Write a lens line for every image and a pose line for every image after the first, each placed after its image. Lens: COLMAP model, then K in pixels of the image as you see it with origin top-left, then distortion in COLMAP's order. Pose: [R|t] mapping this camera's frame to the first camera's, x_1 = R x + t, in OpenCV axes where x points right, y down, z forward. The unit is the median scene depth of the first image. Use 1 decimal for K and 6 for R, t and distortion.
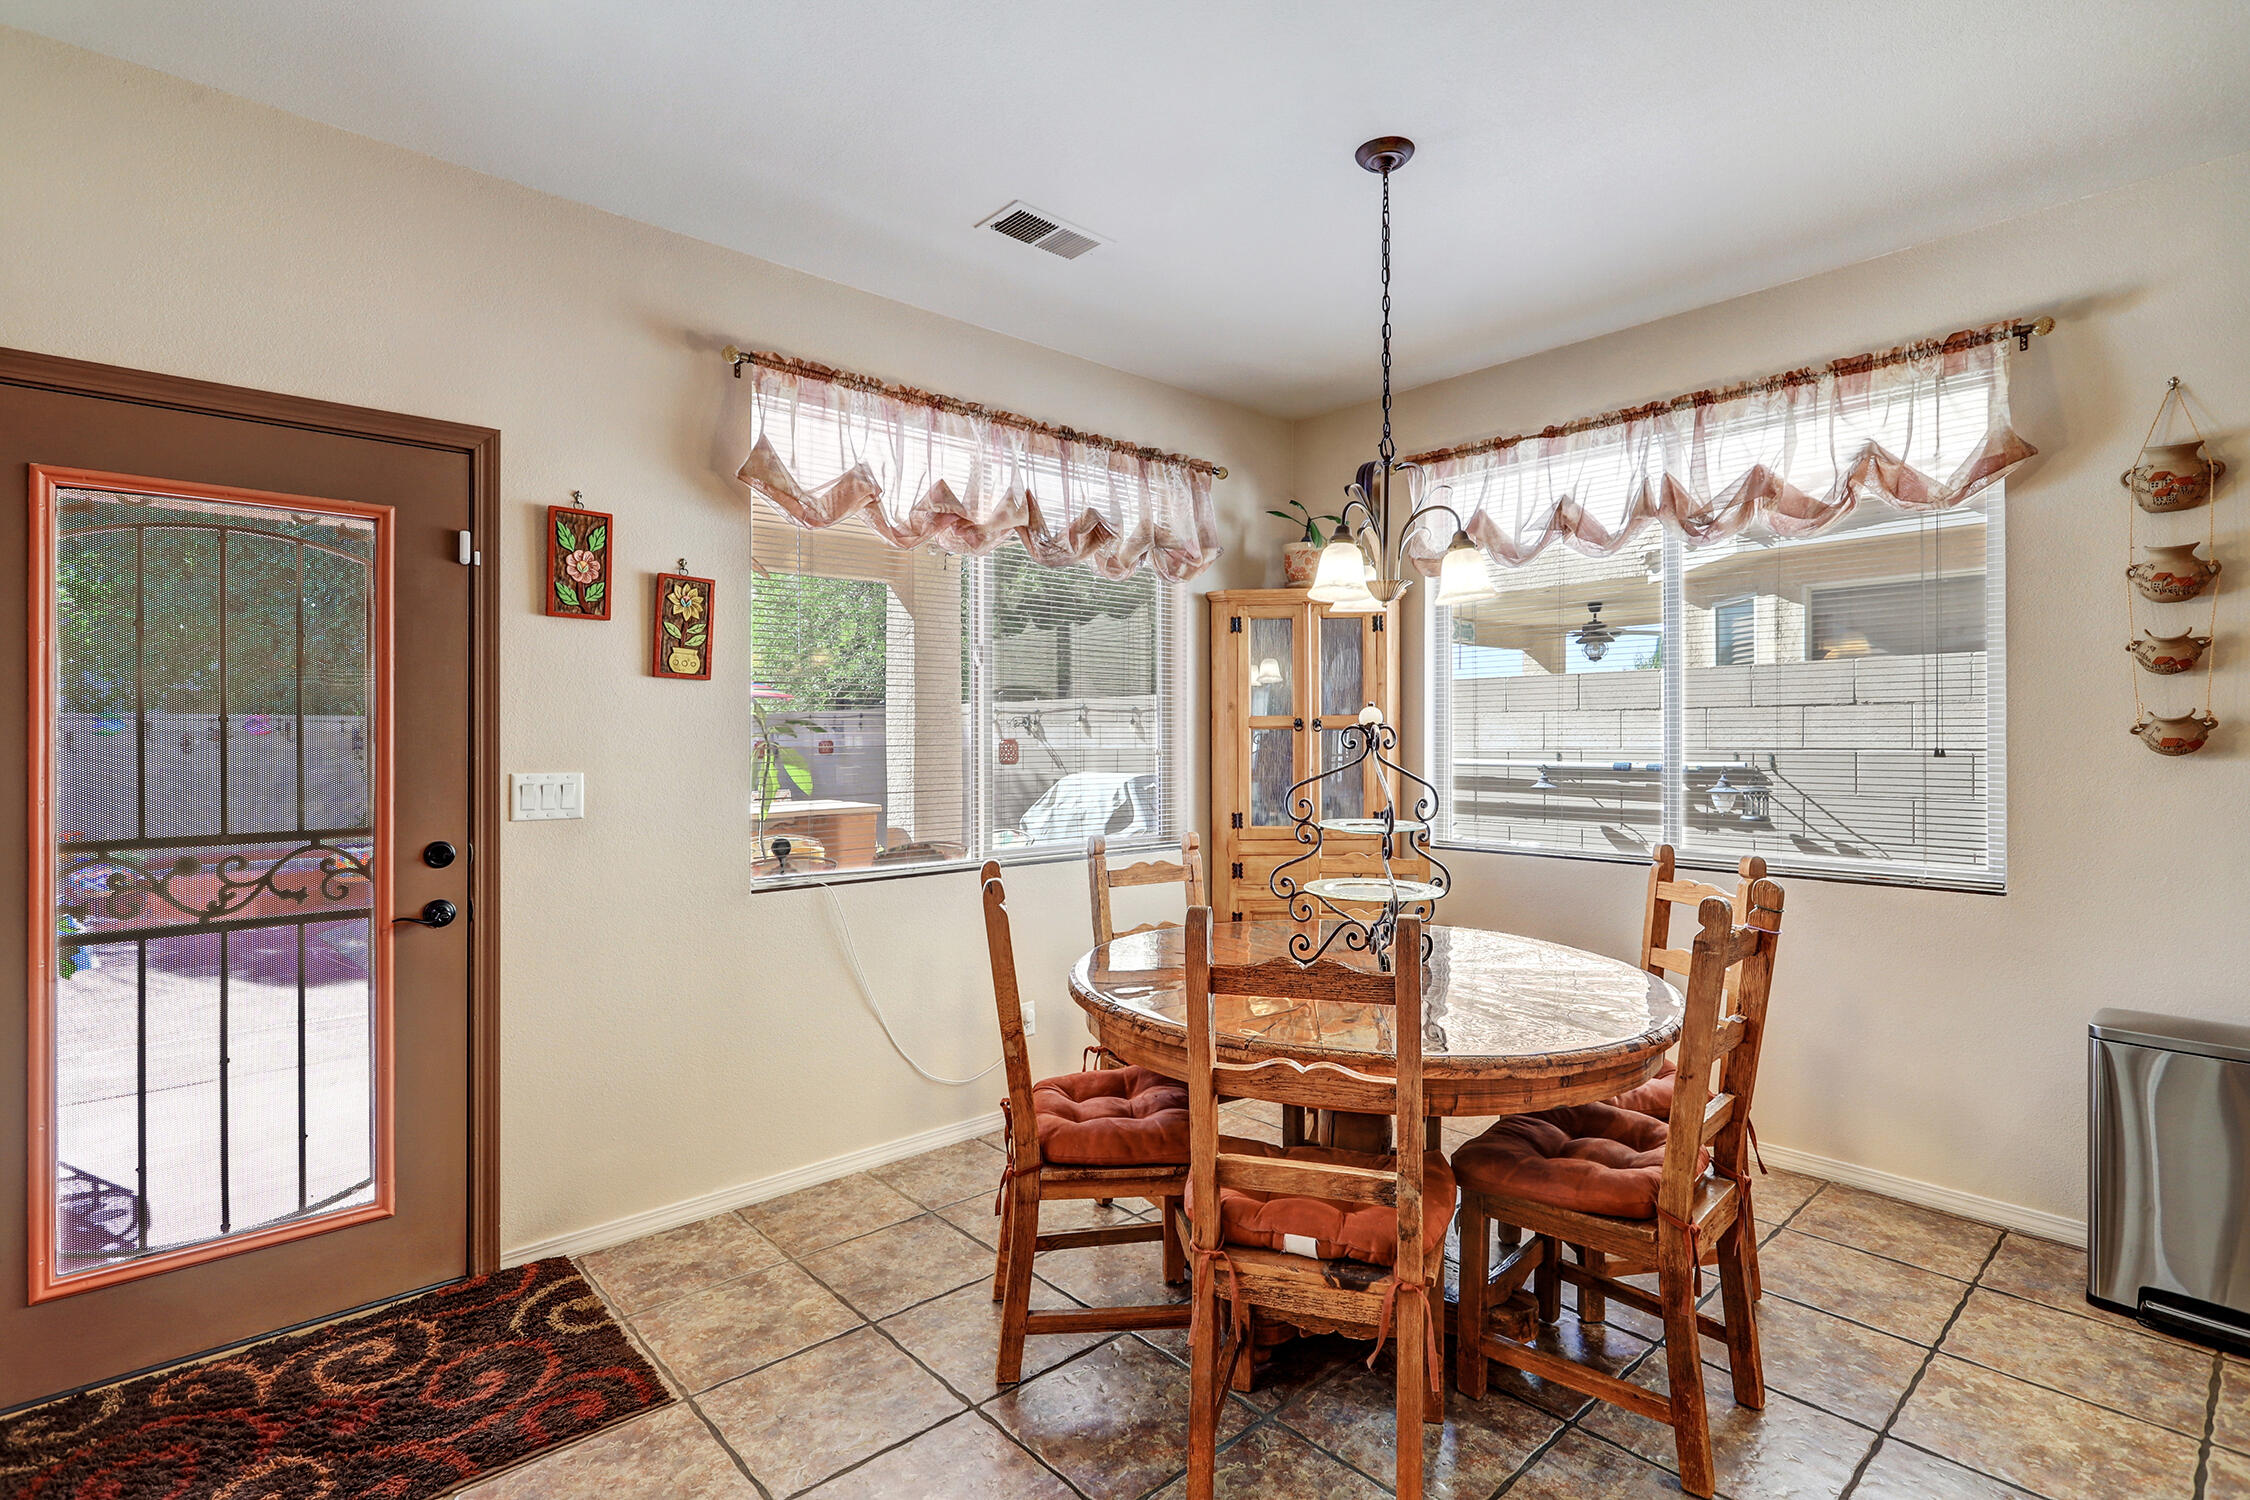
lens RADIAL K [[1064.3, 0, 1125.0], [0, 1064.3, 750.0], [0, 0, 1]] dist [-0.003239, -0.000543]
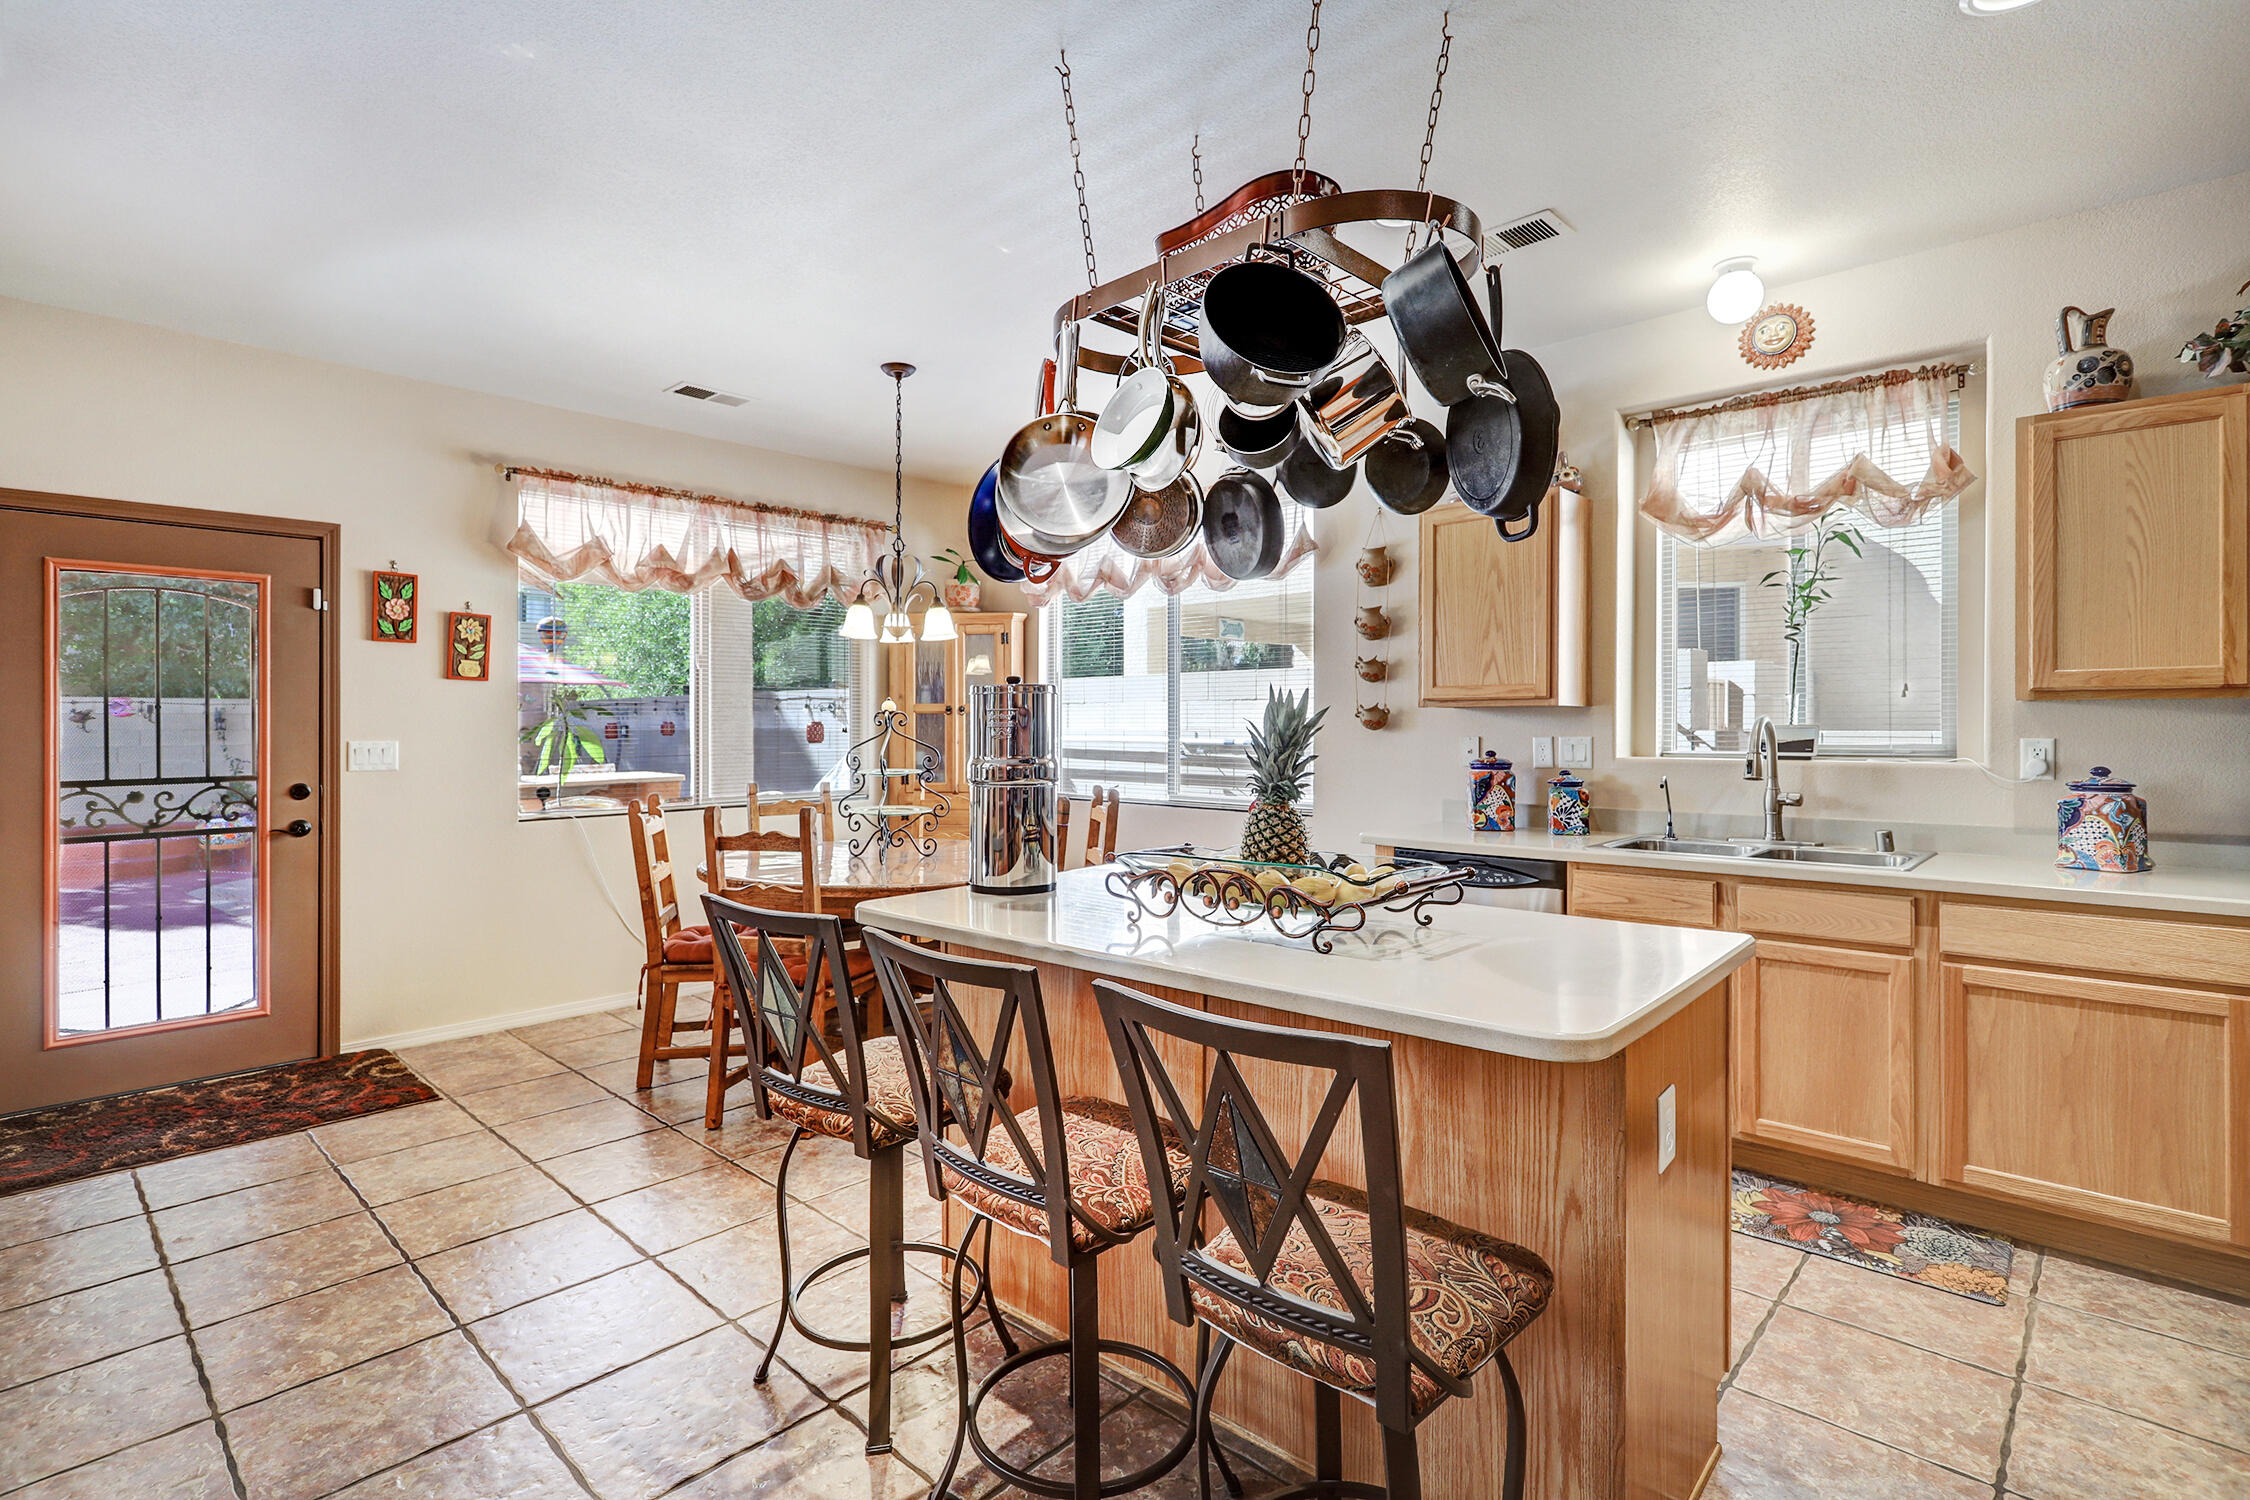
lens RADIAL K [[1080.2, 0, 1117.2], [0, 1080.2, 733.0], [0, 0, 1]] dist [0.001485, 0.000905]
pose [[0.997254, 0.000259, 0.074053, 0.434569], [-0.000287, 1.000000, 0.000368, 0.008657], [-0.074053, -0.000388, 0.997254, -0.673670]]
